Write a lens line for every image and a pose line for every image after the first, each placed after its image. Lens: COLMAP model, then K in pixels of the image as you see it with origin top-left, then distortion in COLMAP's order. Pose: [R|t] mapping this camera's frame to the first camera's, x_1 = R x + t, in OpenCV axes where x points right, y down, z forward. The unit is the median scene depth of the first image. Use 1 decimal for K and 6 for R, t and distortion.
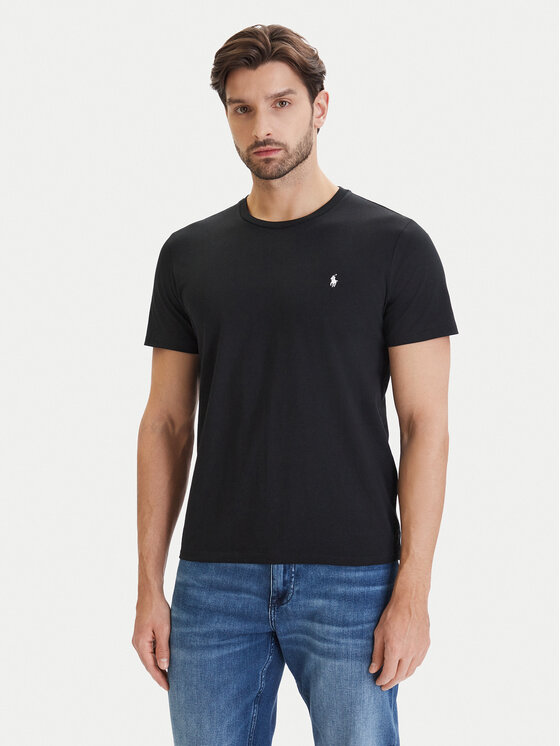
lens RADIAL K [[1671.6, 0, 280.0], [0, 1671.6, 373.0], [0, 0, 1]] dist [-0.074009, 0.001437]
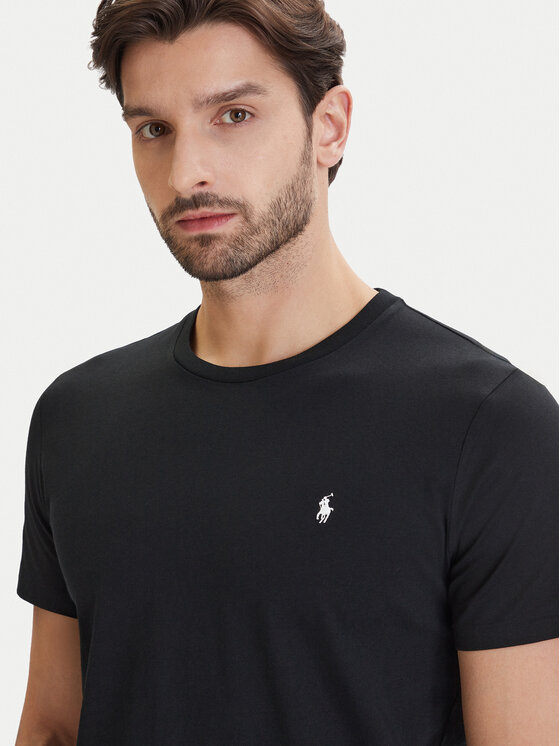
lens RADIAL K [[1784.0, 0, 280.0], [0, 1784.0, 373.0], [0, 0, 1]] dist [-0.005500, 0.156723]
pose [[0.988598, 0.008291, -0.150353, 0.087636], [-0.012029, 0.999640, -0.023974, -0.078958], [0.150100, 0.025509, 0.988342, 0.517592]]
